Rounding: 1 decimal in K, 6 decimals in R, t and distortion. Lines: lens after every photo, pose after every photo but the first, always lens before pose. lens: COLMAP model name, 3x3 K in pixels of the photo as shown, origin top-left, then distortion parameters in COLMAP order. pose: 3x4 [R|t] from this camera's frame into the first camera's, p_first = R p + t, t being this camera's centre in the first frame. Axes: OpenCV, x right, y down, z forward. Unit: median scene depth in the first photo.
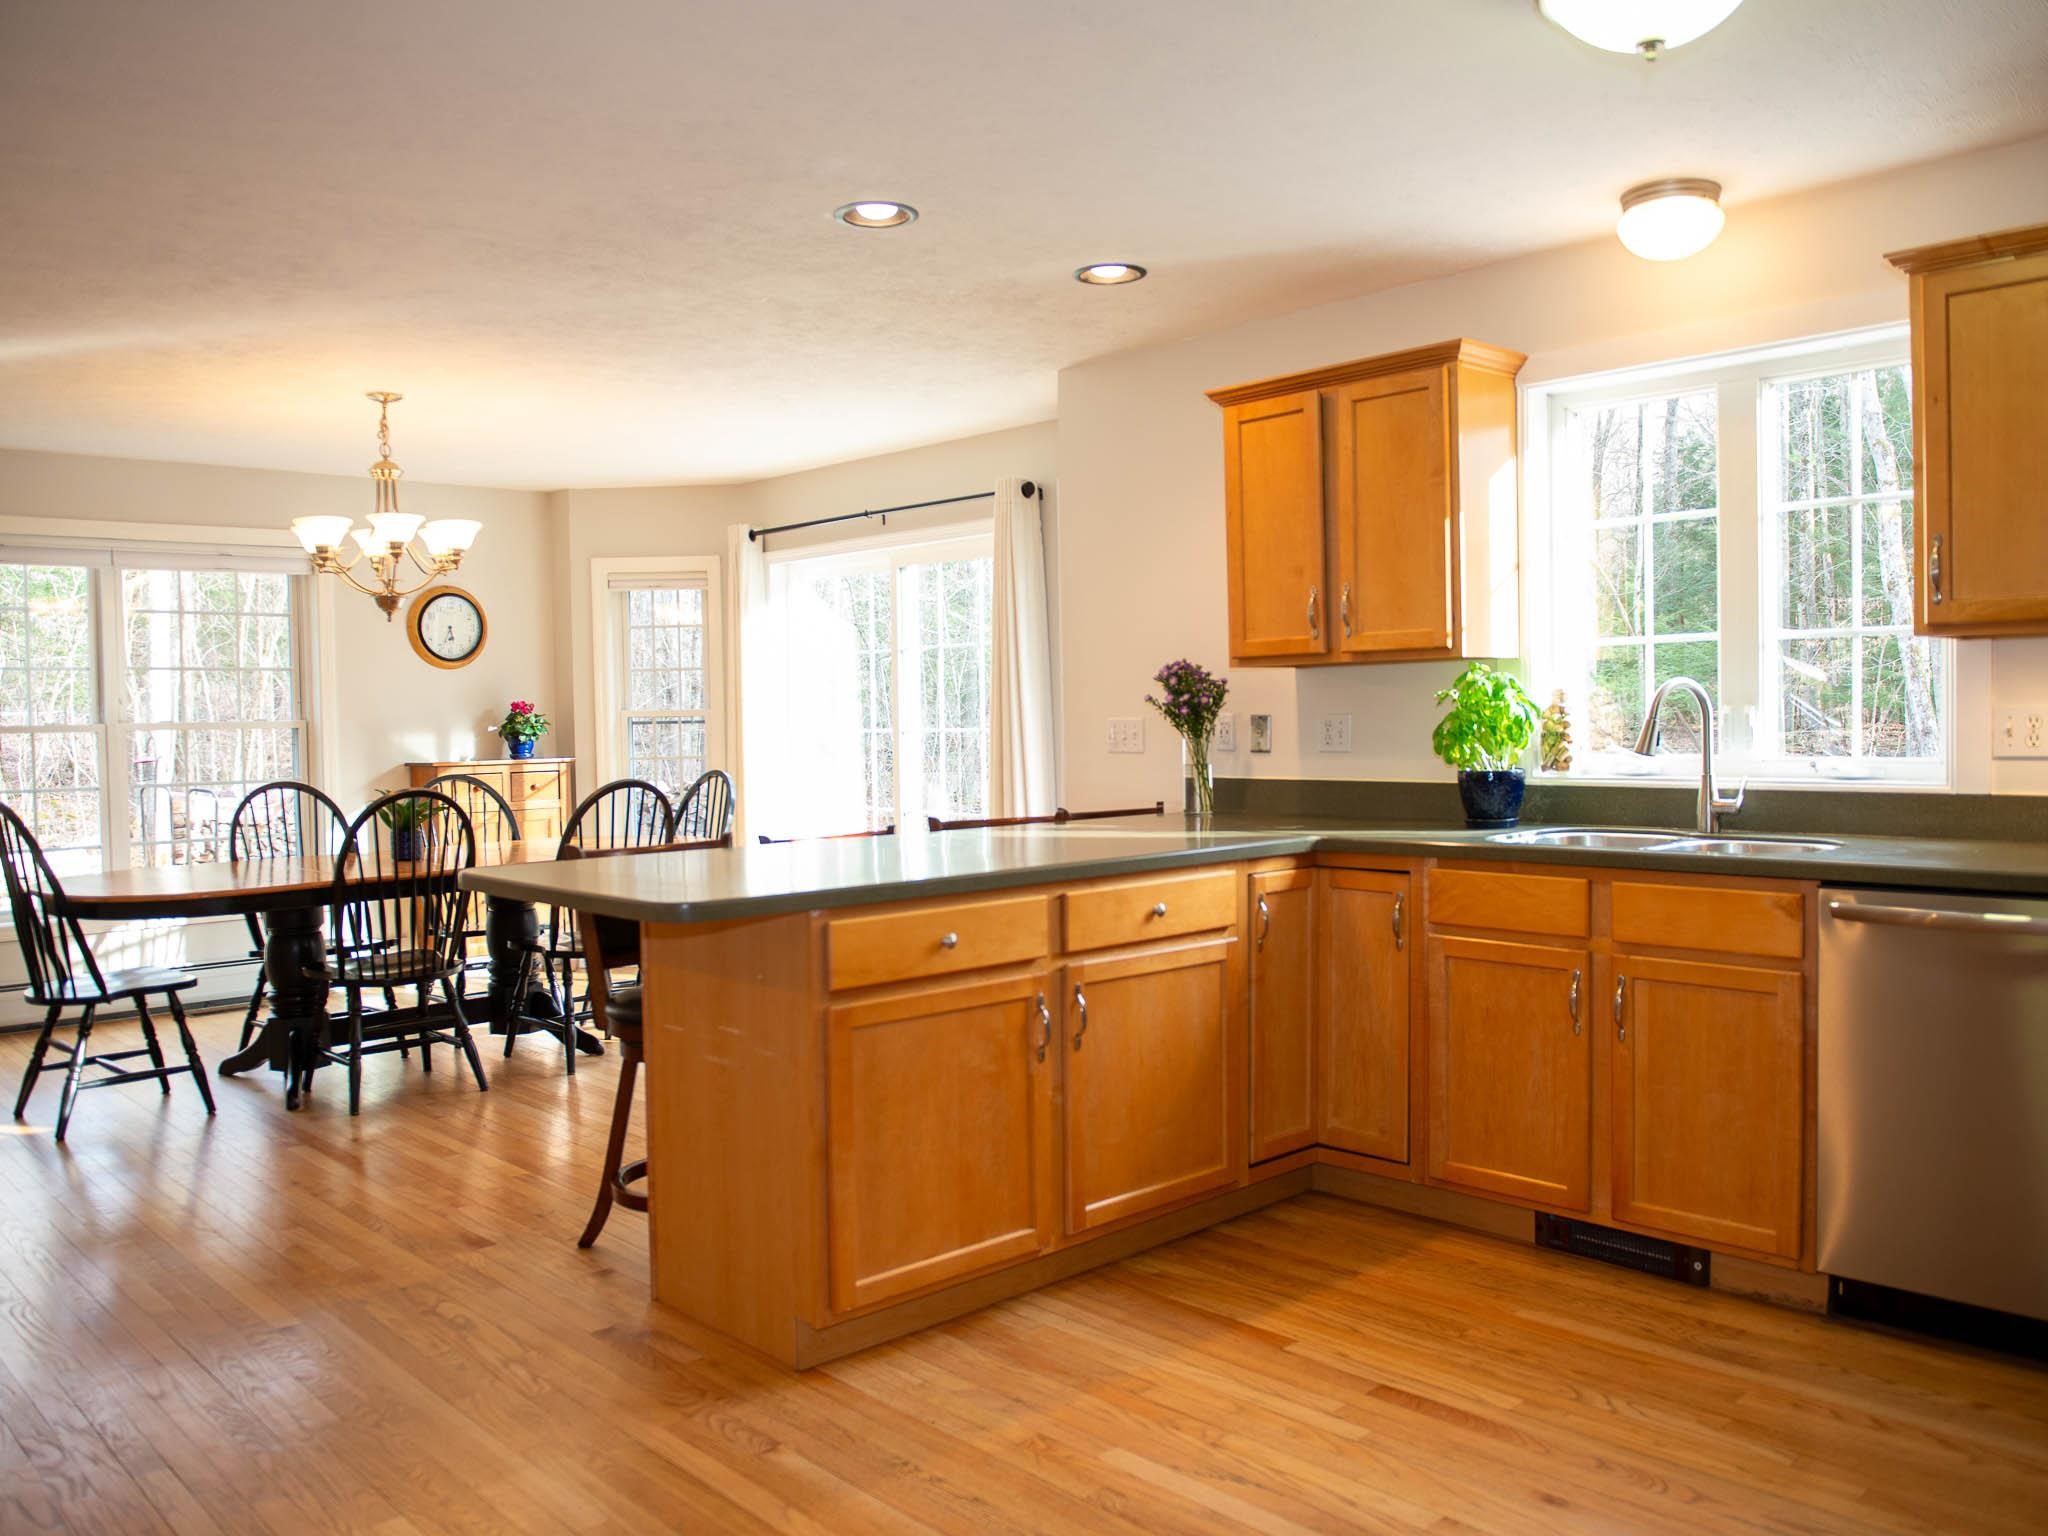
lens RADIAL K [[1624.7, 0, 1059.5], [0, 1624.7, 769.5], [0, 0, 1]] dist [-0.048070, -0.008810]
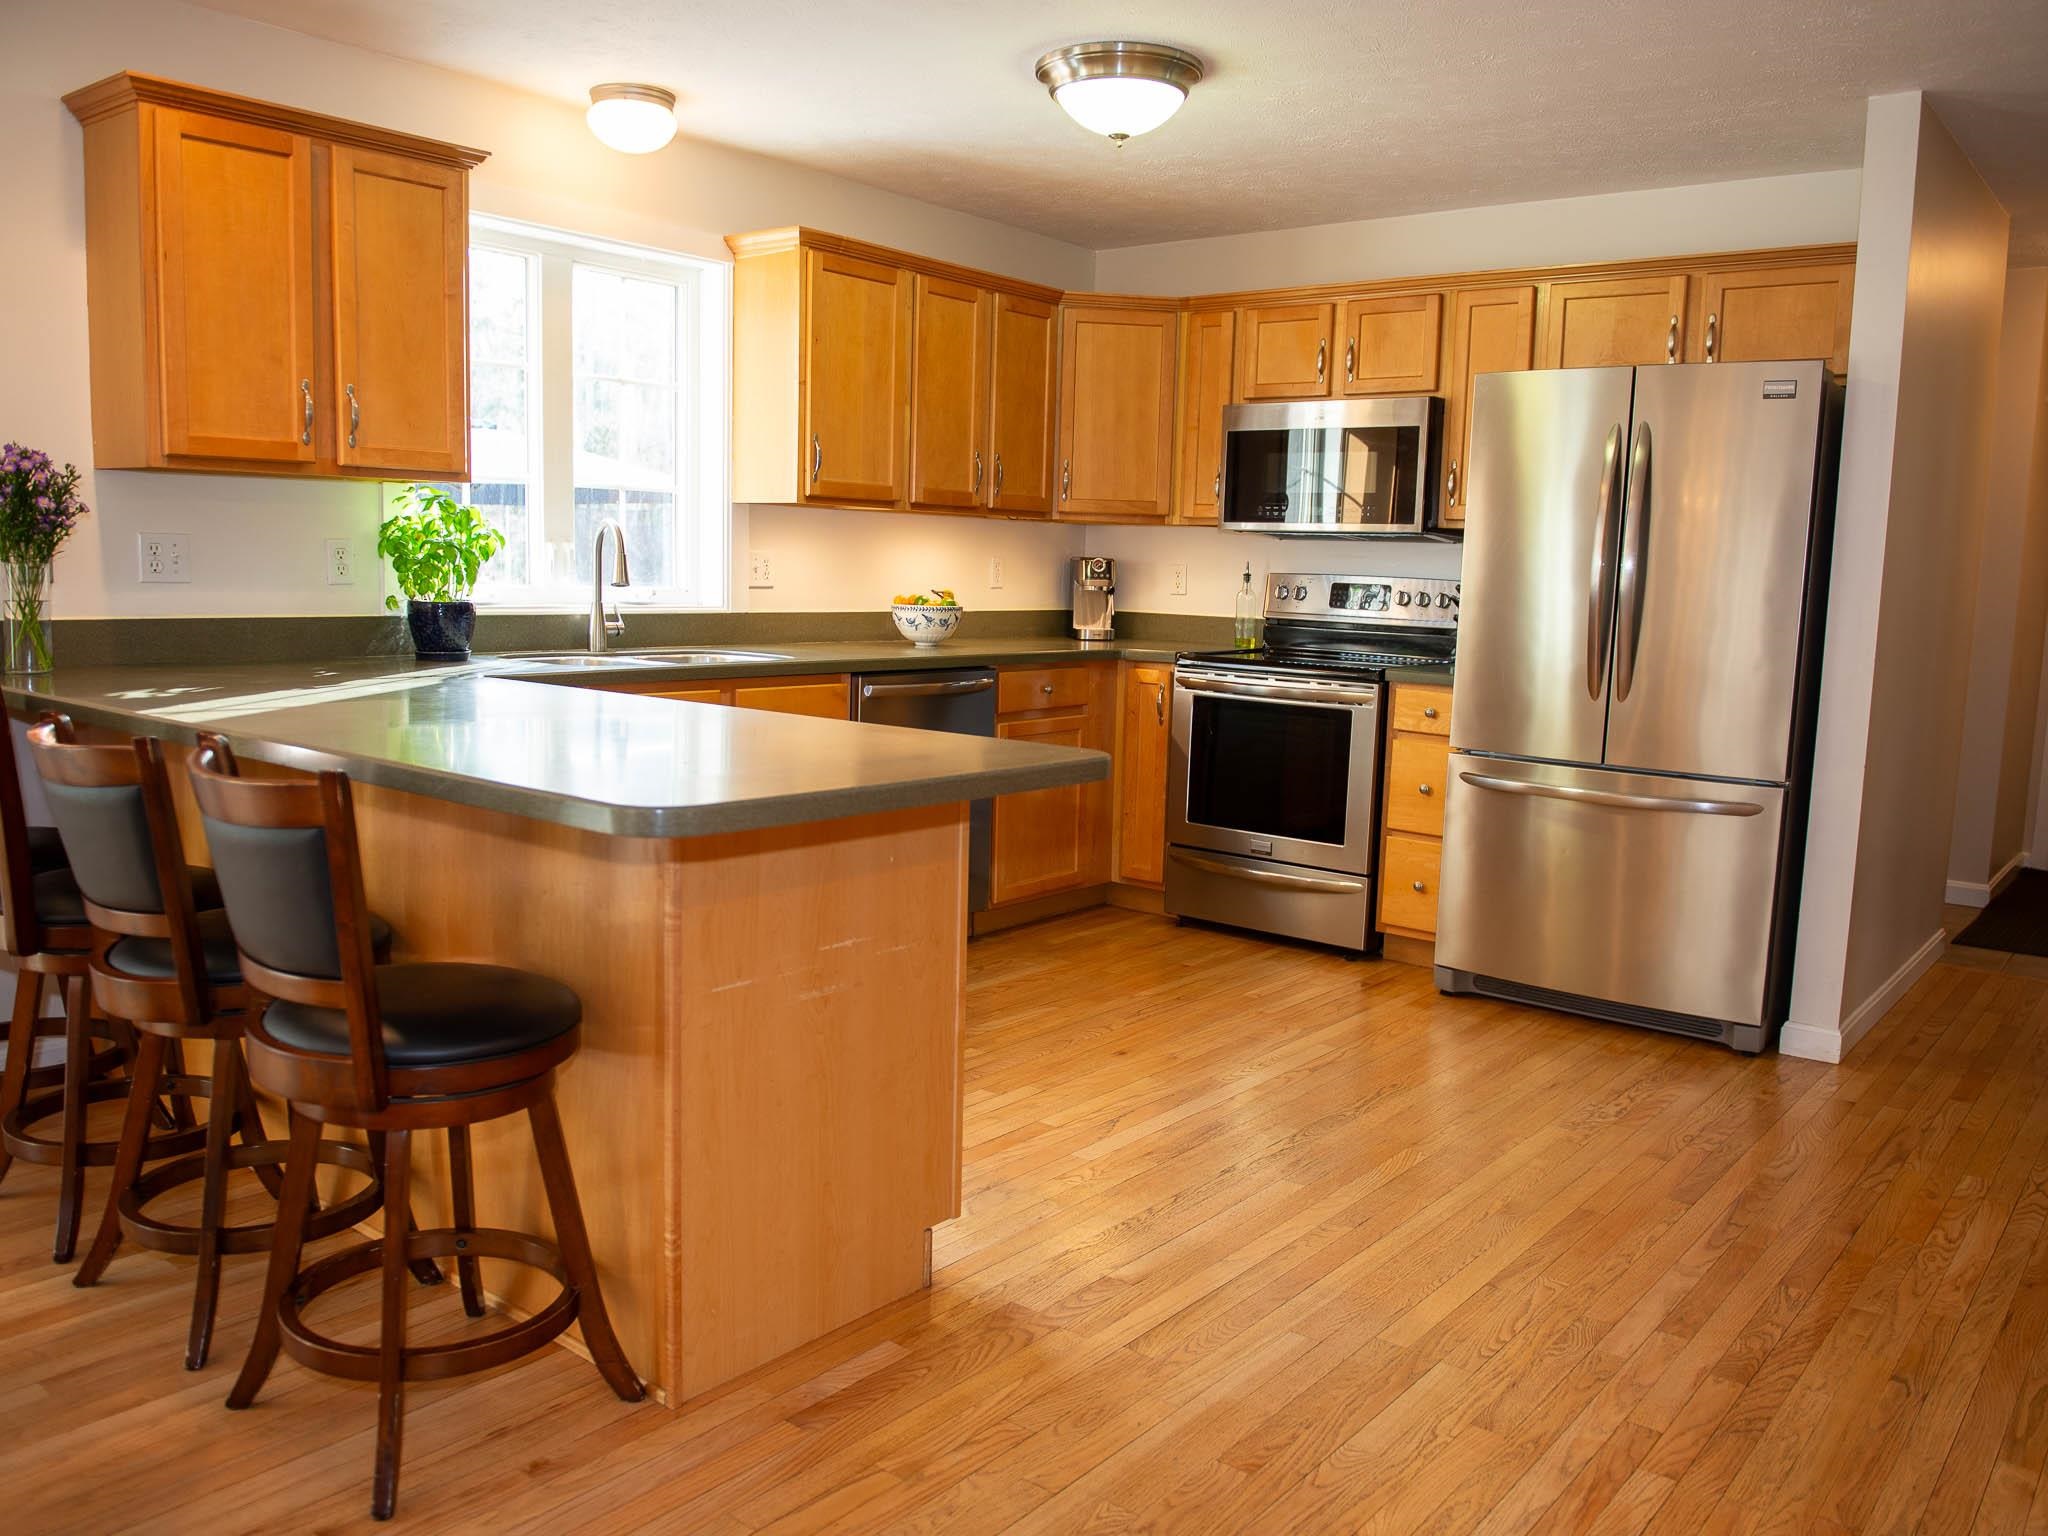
lens RADIAL K [[1624.7, 0, 1059.5], [0, 1624.7, 769.5], [0, 0, 1]] dist [-0.048070, -0.008810]
pose [[-0.157383, -0.110594, 0.981325, -0.798462], [0.006006, 0.993584, 0.112939, -0.006957], [-0.987519, 0.023669, -0.155709, 0.835532]]
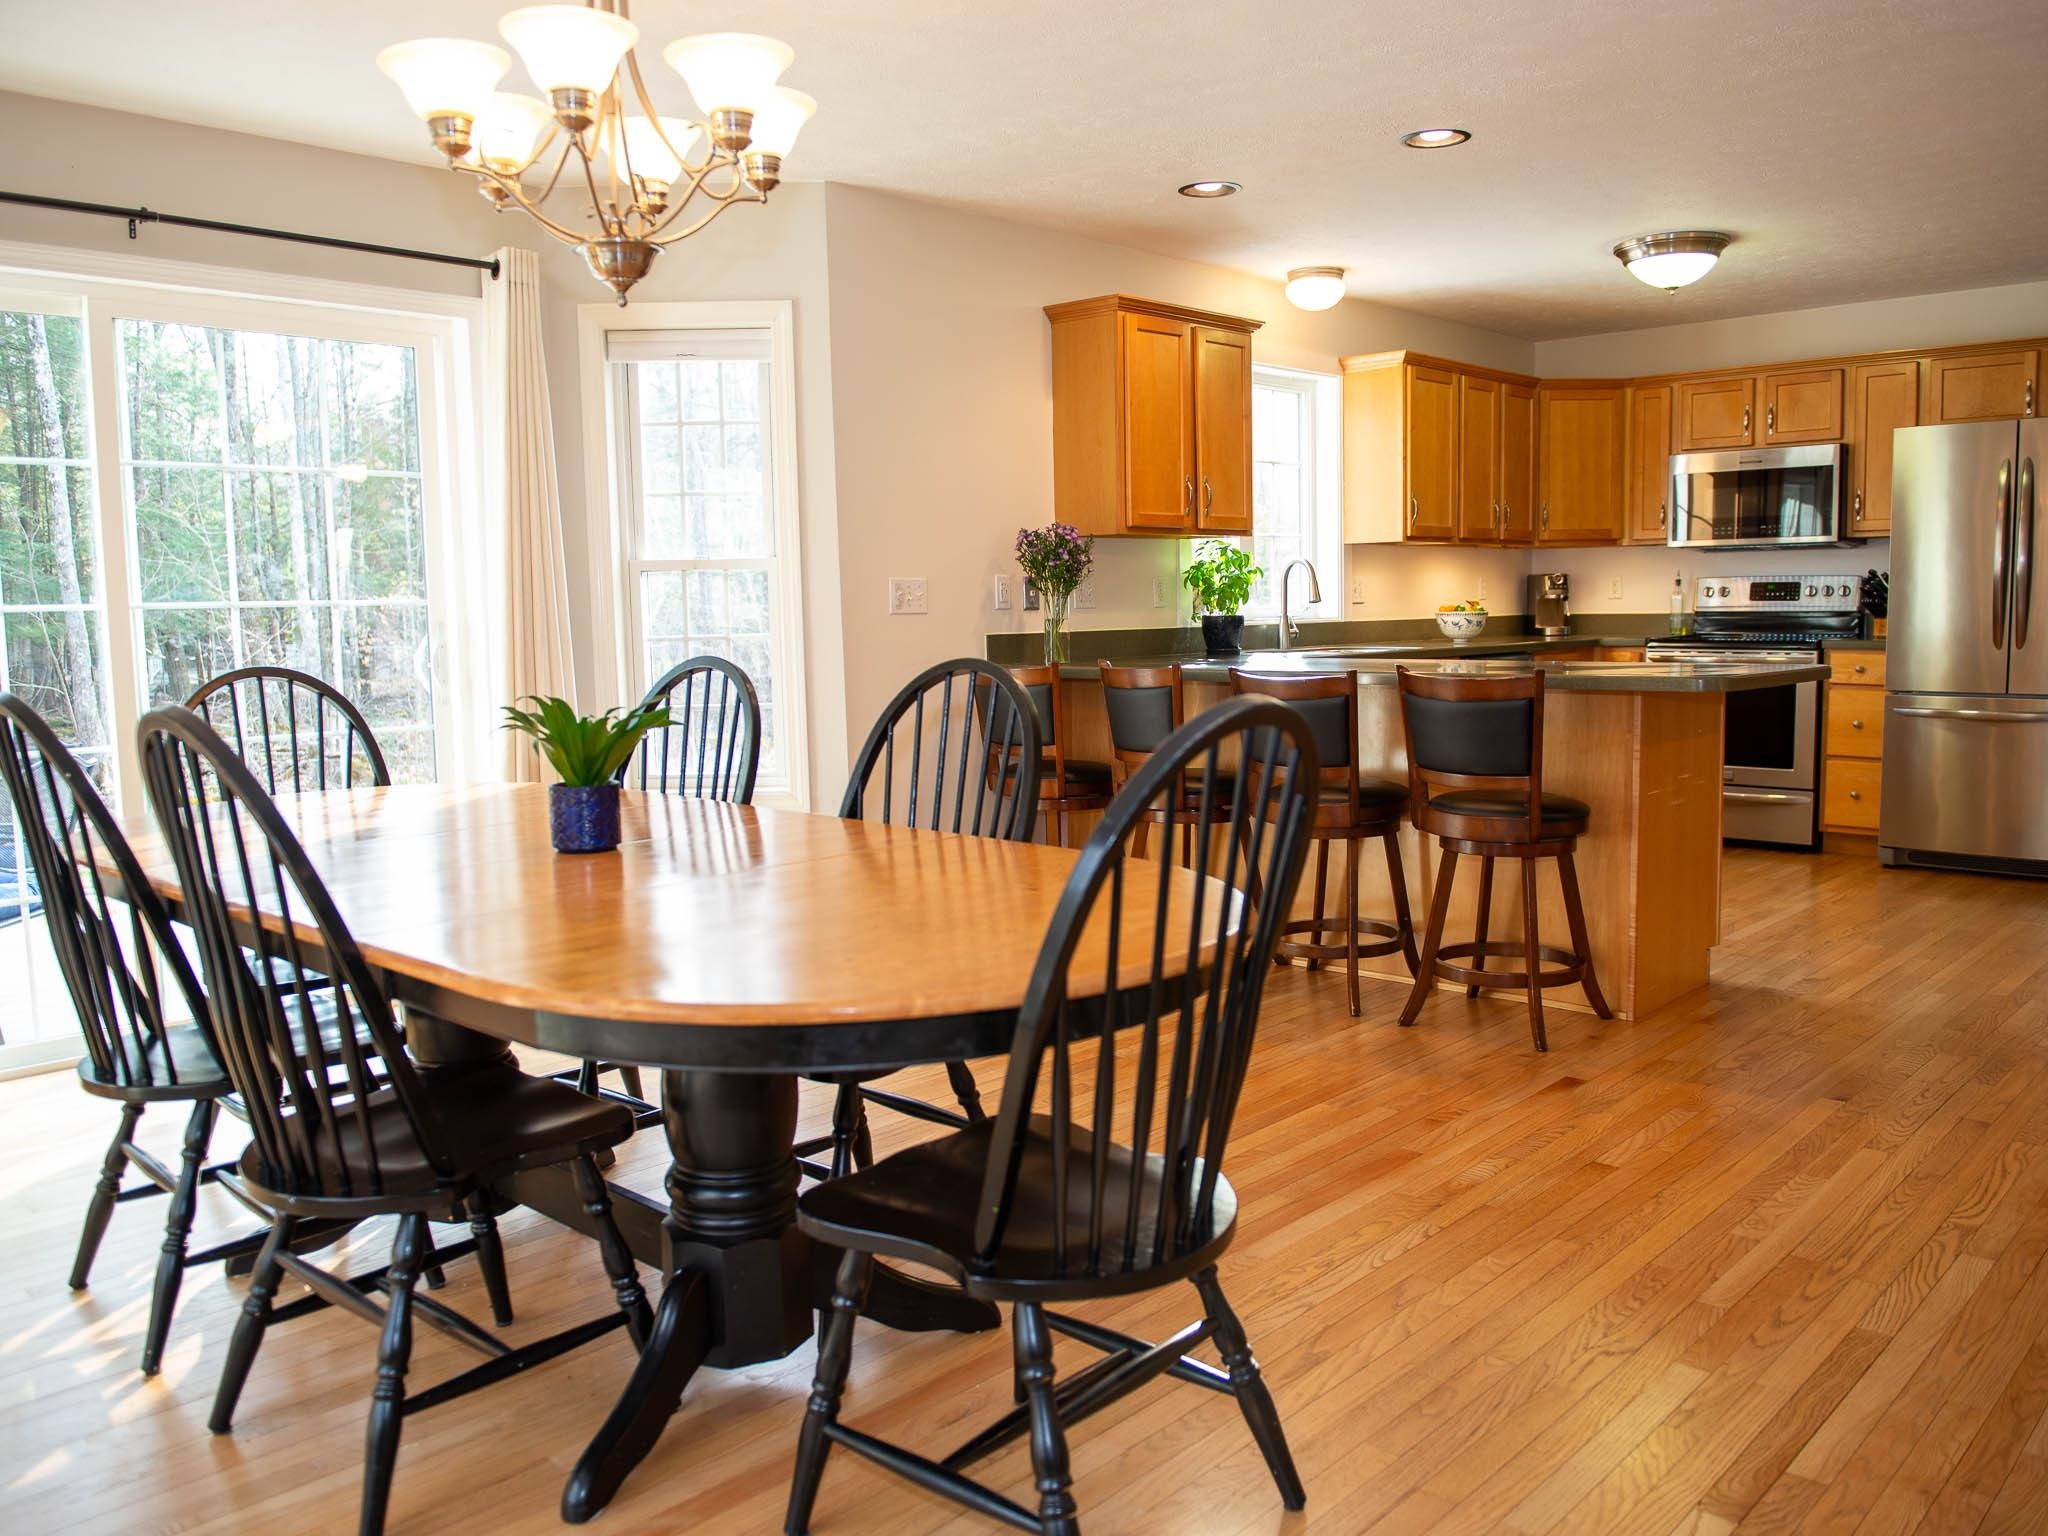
lens RADIAL K [[1624.7, 0, 1059.5], [0, 1624.7, 769.5], [0, 0, 1]] dist [-0.048070, -0.008810]
pose [[-0.076300, -0.080710, 0.993813, -1.273038], [0.054792, 0.994873, 0.085003, 0.005986], [-0.995578, 0.060938, -0.071487, 1.346077]]
